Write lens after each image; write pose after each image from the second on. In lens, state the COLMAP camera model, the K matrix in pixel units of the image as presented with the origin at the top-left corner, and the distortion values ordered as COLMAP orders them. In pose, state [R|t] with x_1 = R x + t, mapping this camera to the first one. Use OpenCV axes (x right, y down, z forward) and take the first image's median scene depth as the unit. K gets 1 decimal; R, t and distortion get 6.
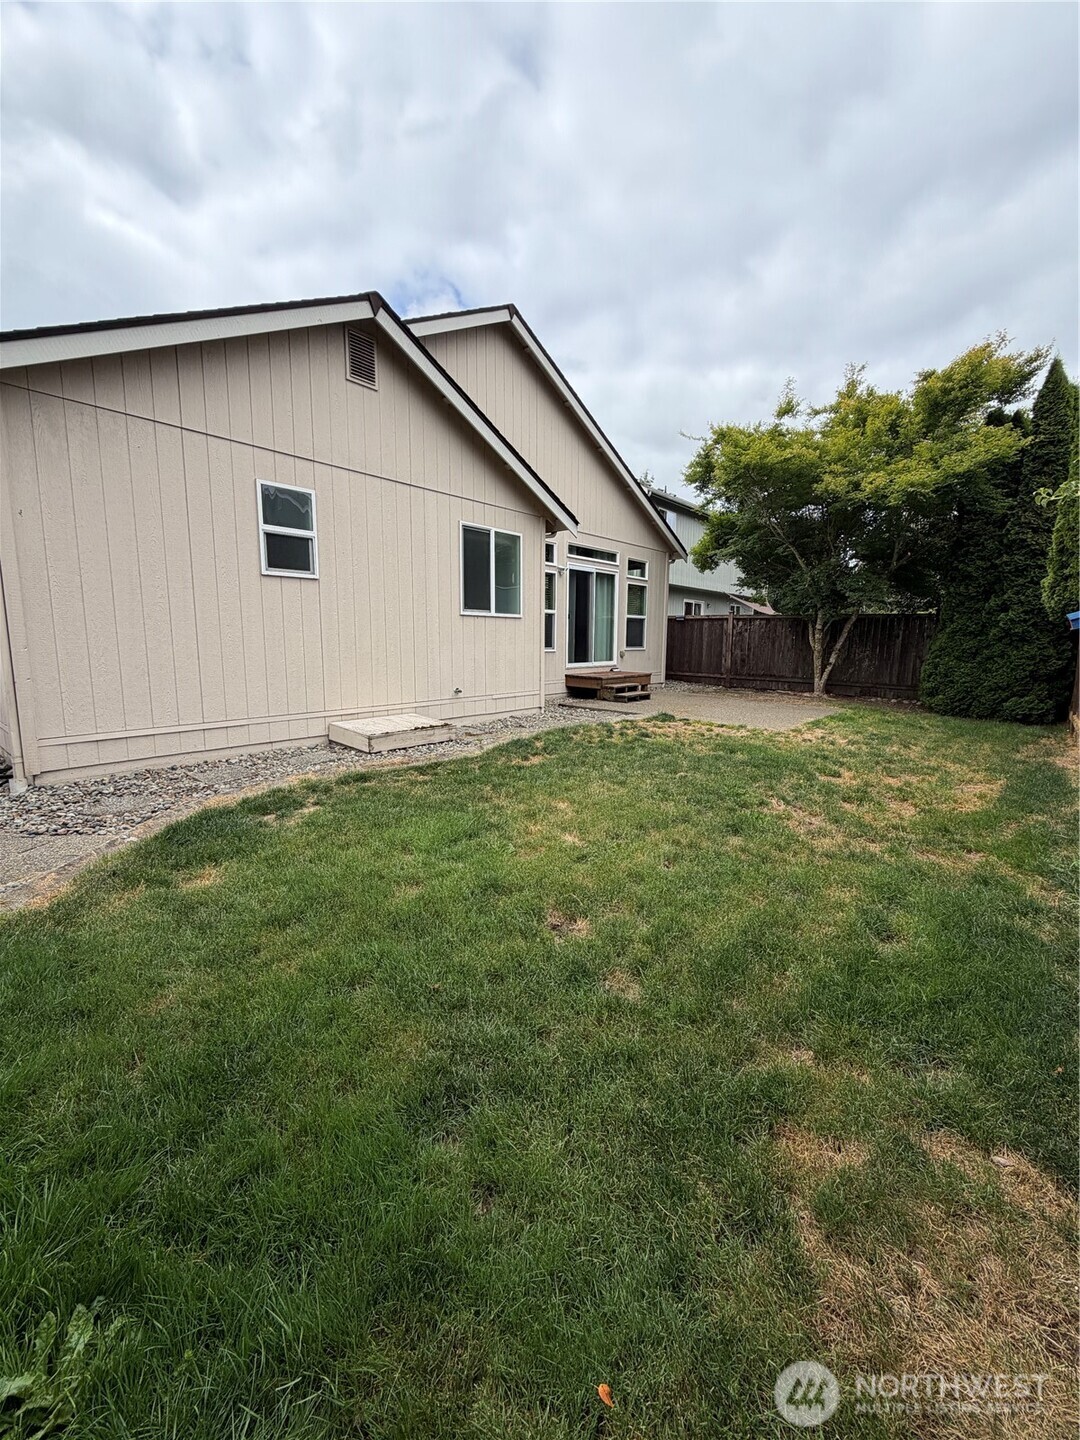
lens RADIAL K [[572.9, 0, 542.8], [0, 572.9, 718.0], [0, 0, 1]] dist [-0.001632, -0.000011]
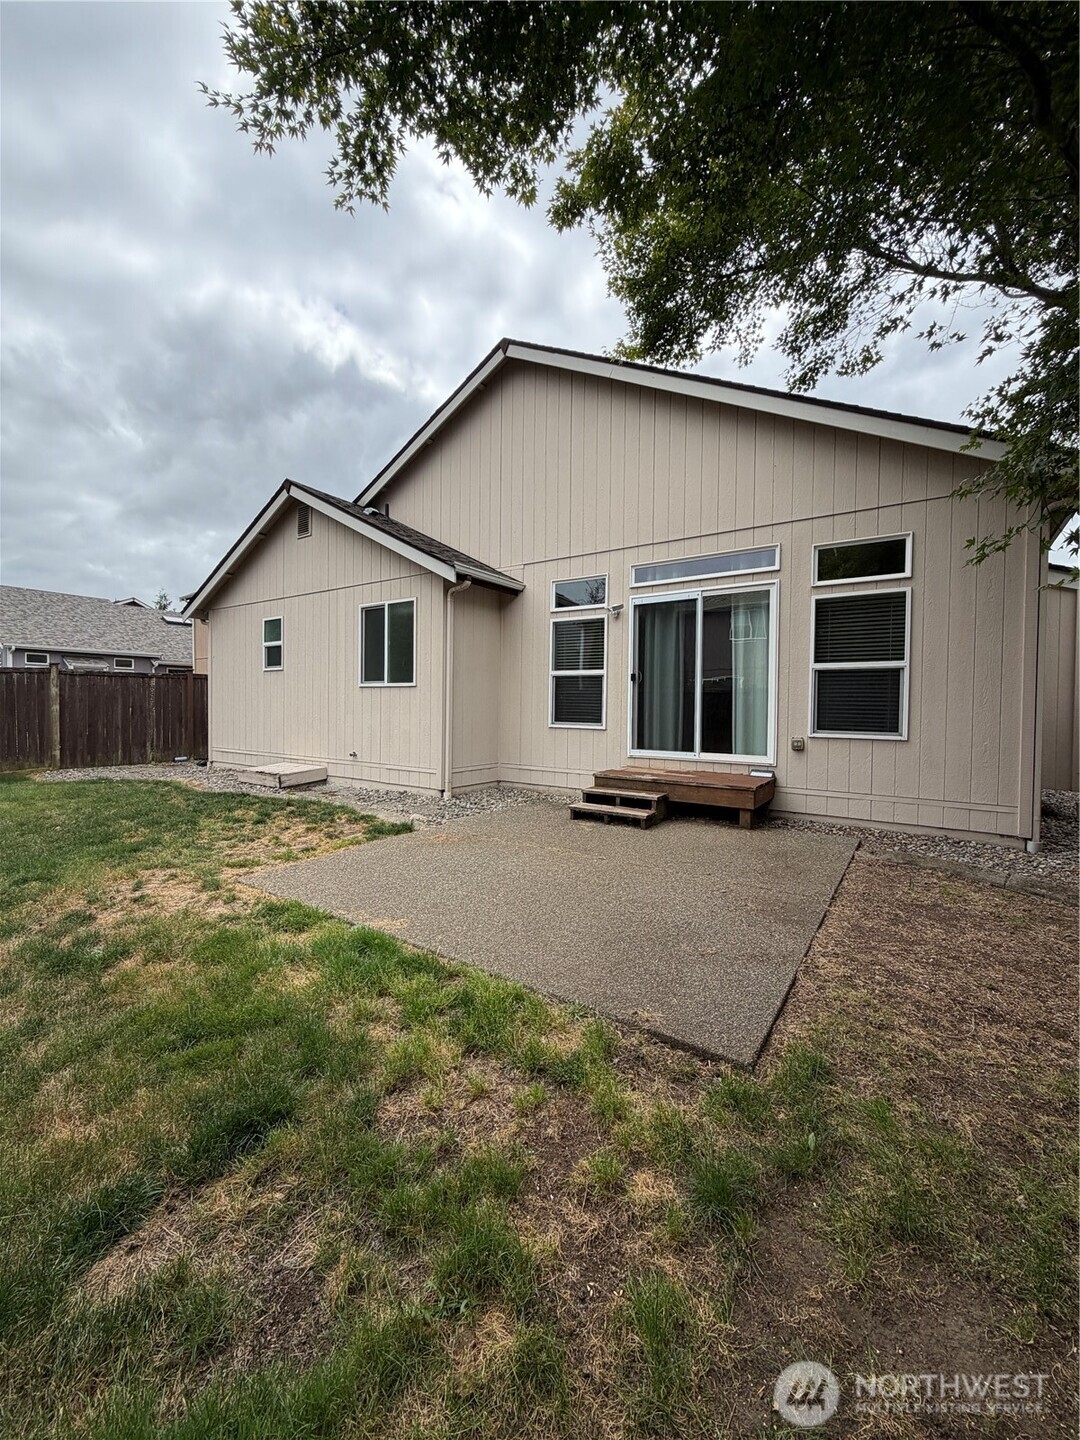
lens RADIAL K [[572.9, 0, 542.8], [0, 572.9, 718.0], [0, 0, 1]] dist [-0.001632, -0.000011]
pose [[0.115282, 0.006154, -0.993314, 0.918757], [-0.151941, 0.988323, -0.011511, -0.148220], [0.981644, 0.152252, 0.114870, 1.128739]]
